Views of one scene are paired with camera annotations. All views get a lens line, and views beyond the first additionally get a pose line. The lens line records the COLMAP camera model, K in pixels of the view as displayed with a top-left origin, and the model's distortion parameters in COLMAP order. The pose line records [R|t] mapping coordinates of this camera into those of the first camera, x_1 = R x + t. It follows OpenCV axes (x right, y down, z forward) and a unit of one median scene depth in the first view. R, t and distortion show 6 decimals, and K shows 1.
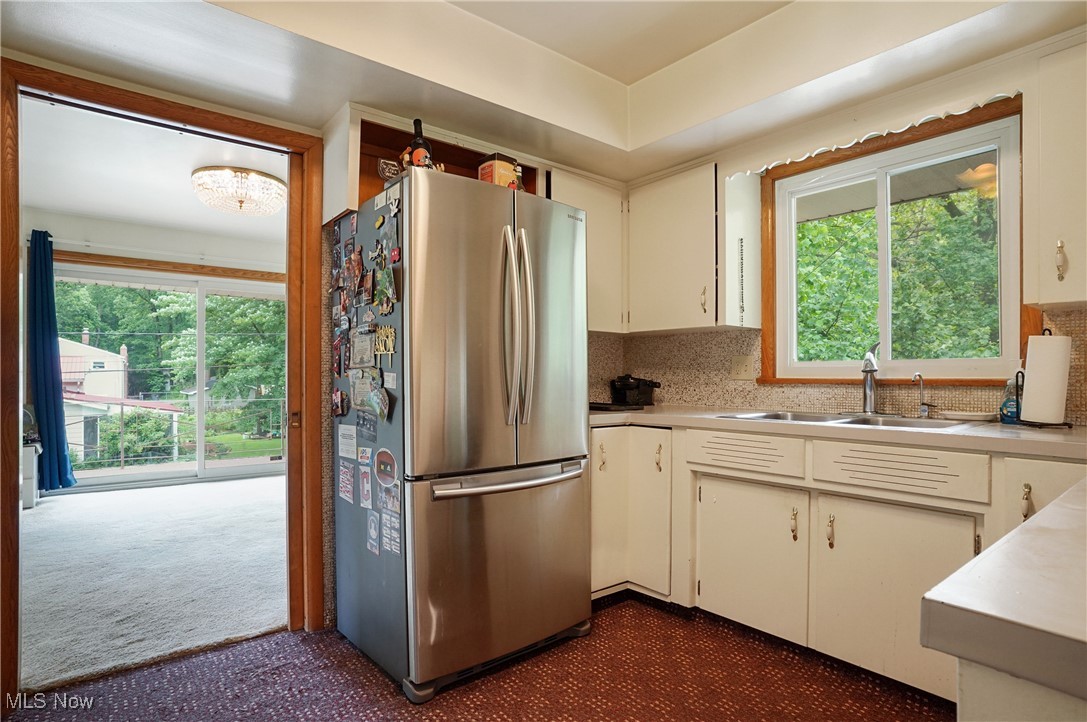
lens RADIAL K [[574.6, 0, 552.7], [0, 574.6, 374.1], [0, 0, 1]] dist [-0.040483, 0.015765]
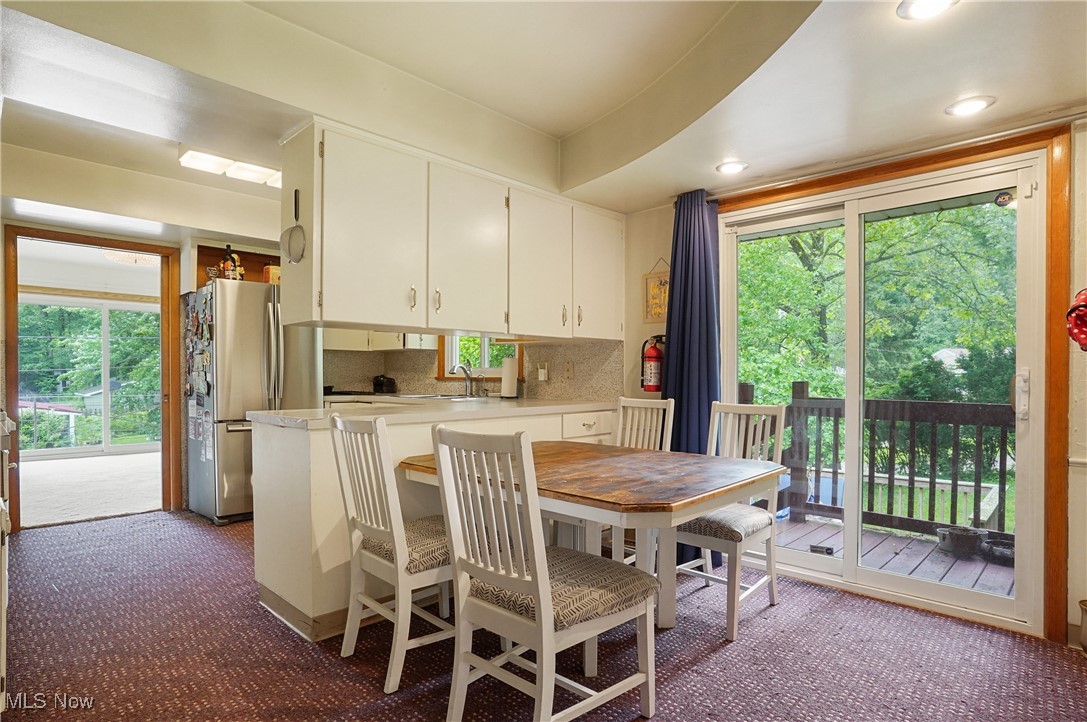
lens RADIAL K [[574.6, 0, 545.8], [0, 574.6, 382.5], [0, 0, 1]] dist [-0.040483, 0.015765]
pose [[0.993248, 0.000982, 0.116011, 0.628084], [-0.002369, 0.999927, 0.011819, 0.003049], [-0.115990, -0.012014, 0.993178, -1.085504]]
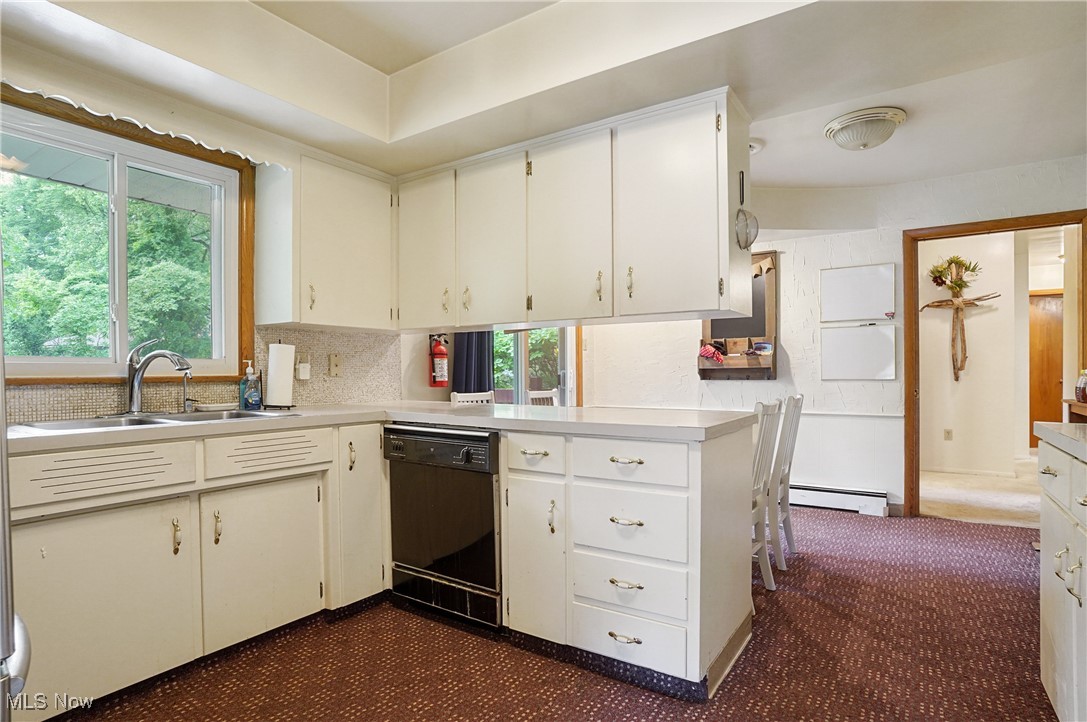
lens RADIAL K [[574.6, 0, 539.7], [0, 574.6, 371.4], [0, 0, 1]] dist [-0.040483, 0.015765]
pose [[-0.288428, 0.000871, 0.957501, -0.558513], [0.003257, 0.999995, 0.000071, 0.001234], [-0.957496, 0.003139, -0.288429, 0.645580]]
